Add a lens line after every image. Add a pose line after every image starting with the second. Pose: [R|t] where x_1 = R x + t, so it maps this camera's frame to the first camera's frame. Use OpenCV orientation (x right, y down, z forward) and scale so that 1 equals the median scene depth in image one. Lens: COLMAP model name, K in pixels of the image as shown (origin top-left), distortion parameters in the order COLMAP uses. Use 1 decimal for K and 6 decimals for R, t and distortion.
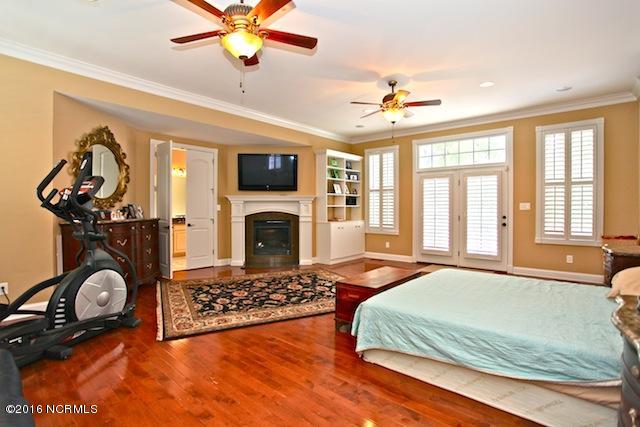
lens RADIAL K [[312.6, 0, 319.9], [0, 312.6, 211.4], [0, 0, 1]] dist [-0.078266, 0.032352]
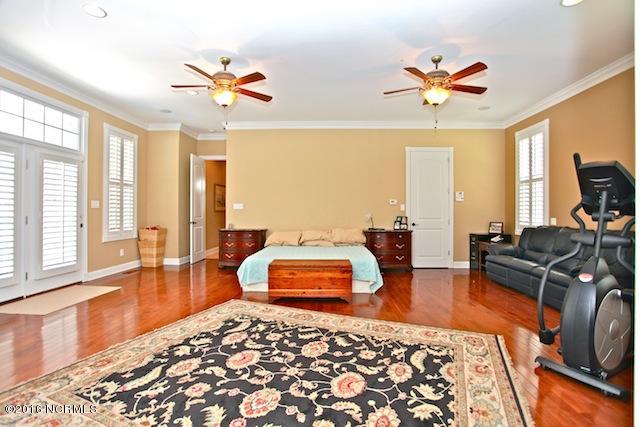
lens RADIAL K [[312.6, 0, 319.9], [0, 312.6, 211.4], [0, 0, 1]] dist [-0.078266, 0.032352]
pose [[-0.623348, -0.003793, 0.781935, -0.391525], [0.002295, 0.999975, 0.006681, 0.000592], [-0.781941, 0.005959, -0.623324, 0.872202]]
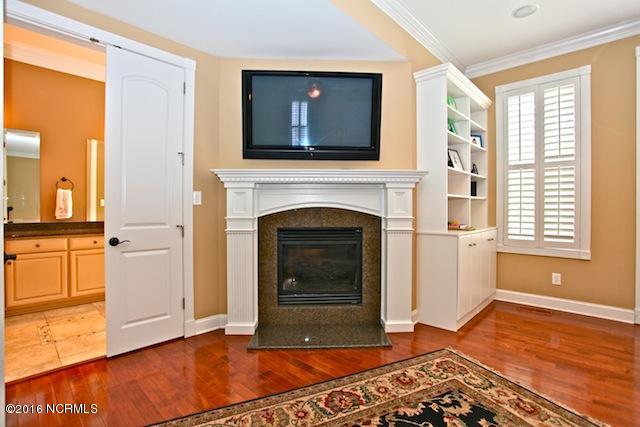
lens RADIAL K [[312.6, 0, 319.9], [0, 312.6, 211.4], [0, 0, 1]] dist [-0.078266, 0.032352]
pose [[0.999086, 0.002319, -0.042684, -0.141154], [-0.002424, 0.999994, -0.002413, 0.006879], [0.042678, 0.002514, 0.999086, 0.589944]]
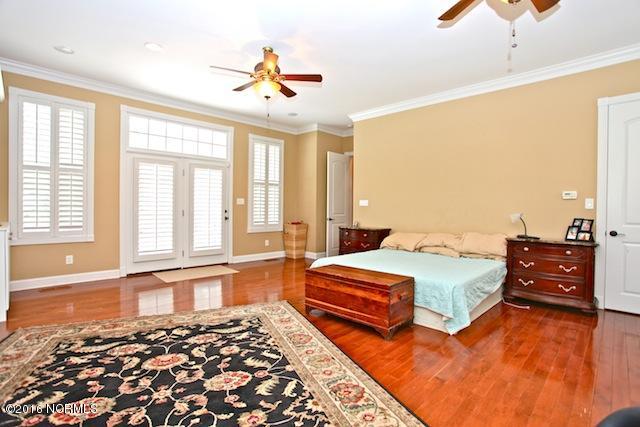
lens RADIAL K [[312.6, 0, 319.9], [0, 312.6, 211.4], [0, 0, 1]] dist [-0.078266, 0.032352]
pose [[0.070138, -0.013801, 0.997442, -0.379007], [-0.002594, 0.999898, 0.014017, 0.003199], [-0.997534, -0.003571, 0.070095, 0.526607]]
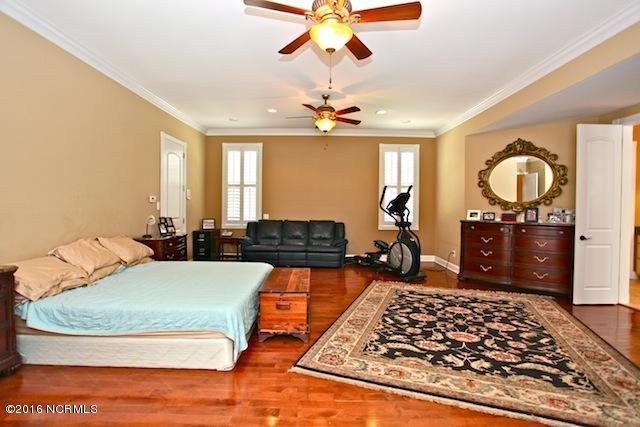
lens RADIAL K [[312.6, 0, 319.9], [0, 312.6, 211.4], [0, 0, 1]] dist [-0.078266, 0.032352]
pose [[-0.755517, 0.004955, -0.655110, 0.393614], [-0.016405, 0.999515, 0.026480, -0.018104], [0.654924, 0.030753, -0.755069, 0.915293]]
